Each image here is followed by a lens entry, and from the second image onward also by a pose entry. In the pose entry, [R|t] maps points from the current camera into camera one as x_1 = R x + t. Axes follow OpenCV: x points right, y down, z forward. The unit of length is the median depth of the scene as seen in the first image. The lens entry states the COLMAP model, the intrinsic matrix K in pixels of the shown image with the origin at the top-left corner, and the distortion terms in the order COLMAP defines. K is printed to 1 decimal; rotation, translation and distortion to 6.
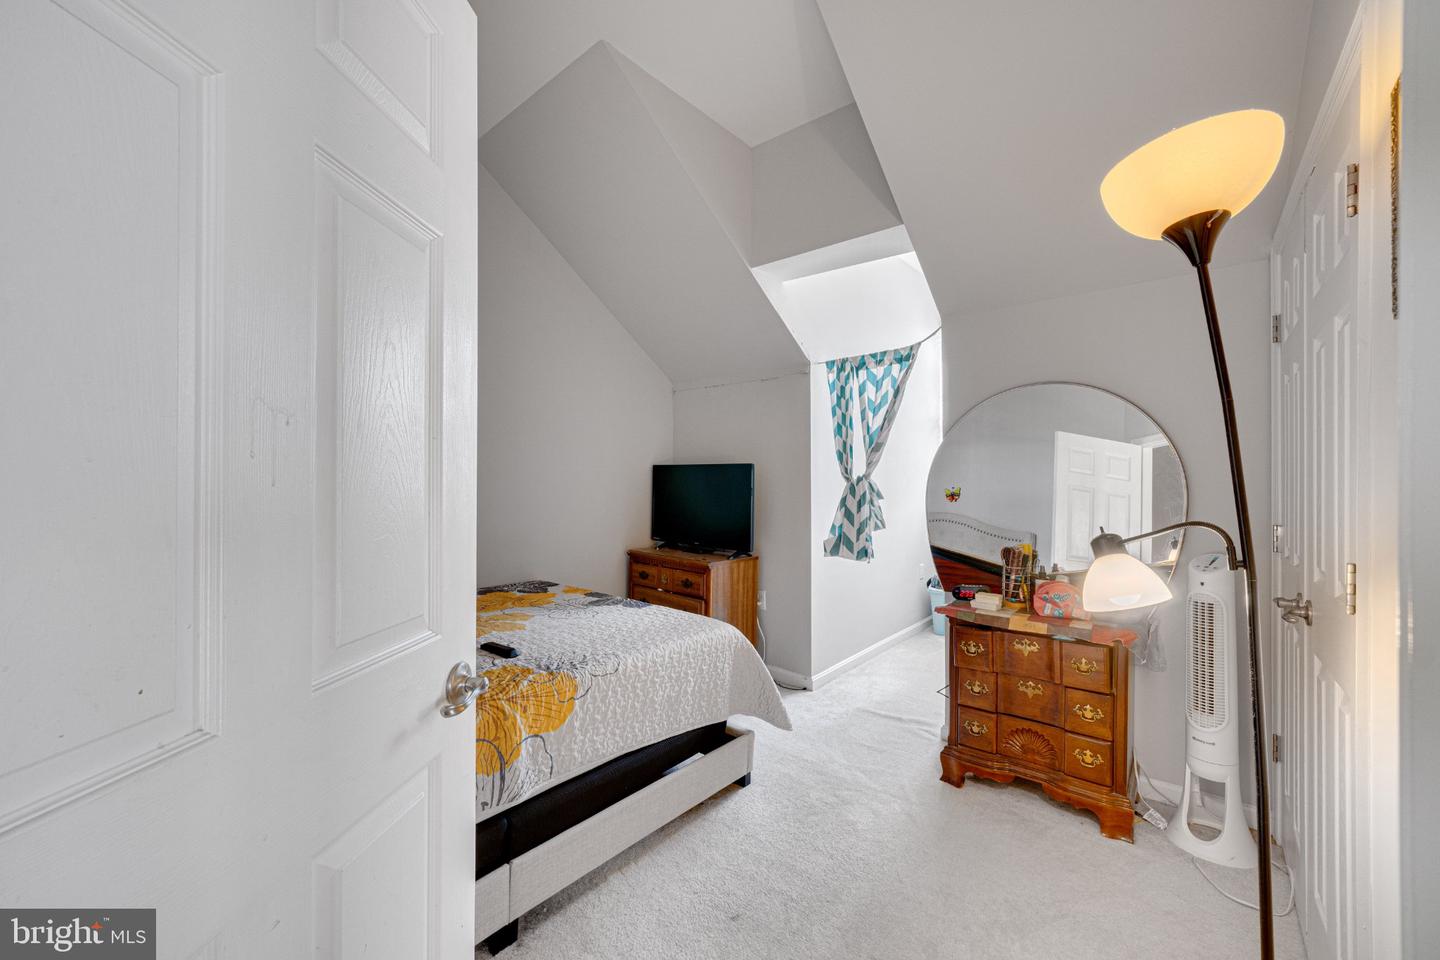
lens RADIAL K [[570.8, 0, 716.5], [0, 570.8, 481.5], [0, 0, 1]] dist [-0.011616, 0.004815]
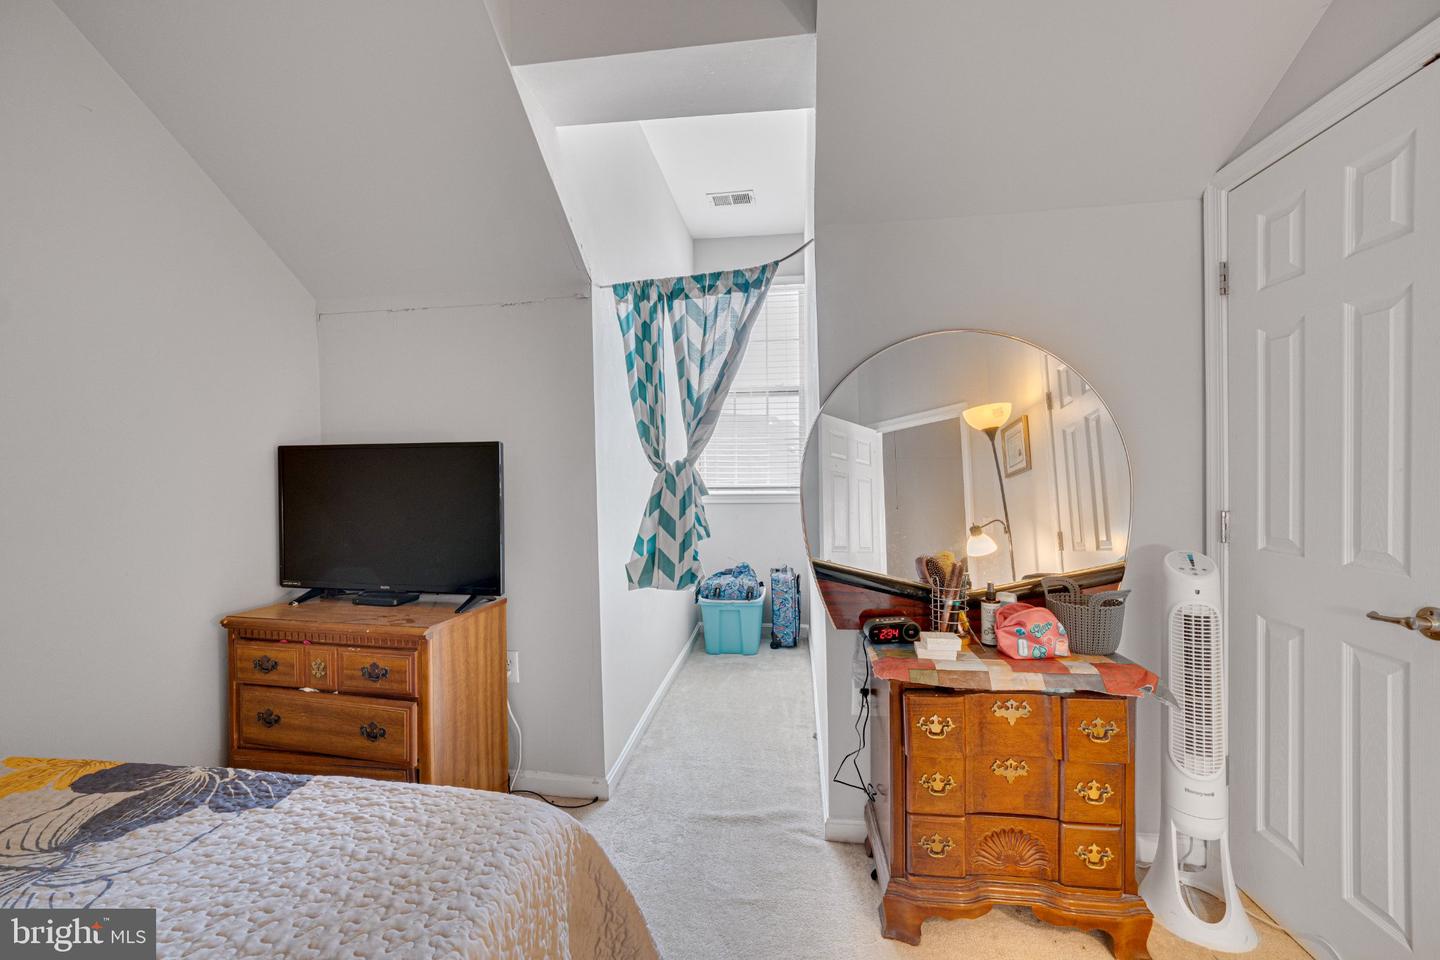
lens RADIAL K [[570.8, 0, 716.5], [0, 570.8, 481.5], [0, 0, 1]] dist [-0.011616, 0.004815]
pose [[0.842198, -0.025340, 0.538572, -0.066658], [0.017600, 0.999655, 0.019512, 0.001608], [-0.538880, -0.006954, 0.842354, 0.422505]]
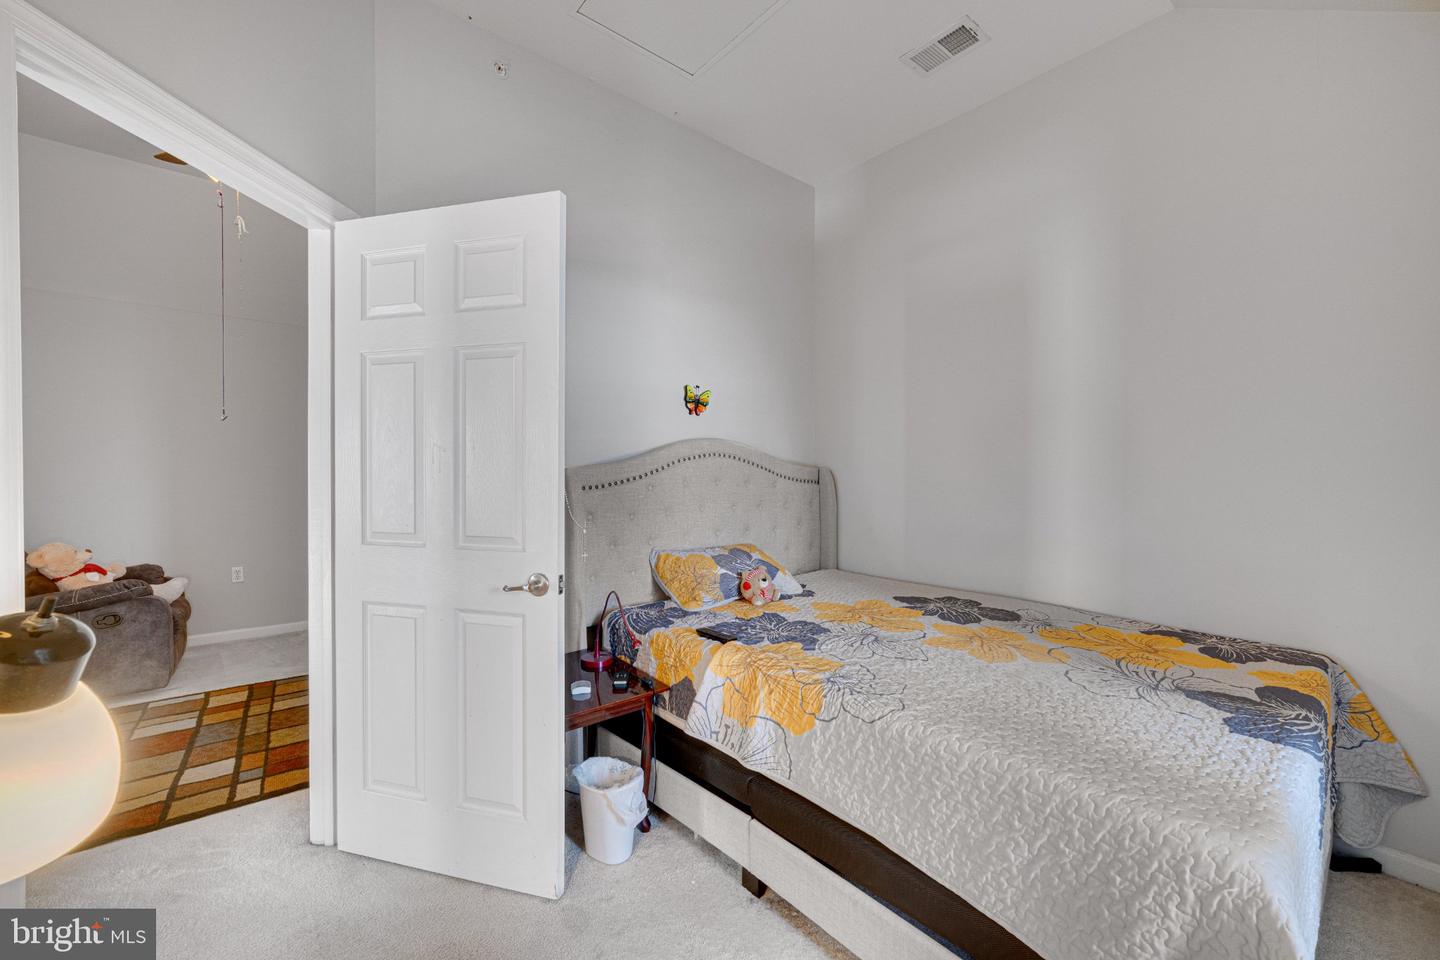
lens RADIAL K [[570.8, 0, 716.5], [0, 570.8, 481.5], [0, 0, 1]] dist [-0.011616, 0.004815]
pose [[-0.181432, 0.003439, -0.983397, 0.343496], [-0.003976, 0.999983, 0.004231, 0.005259], [0.983395, 0.004678, -0.181415, 0.528869]]
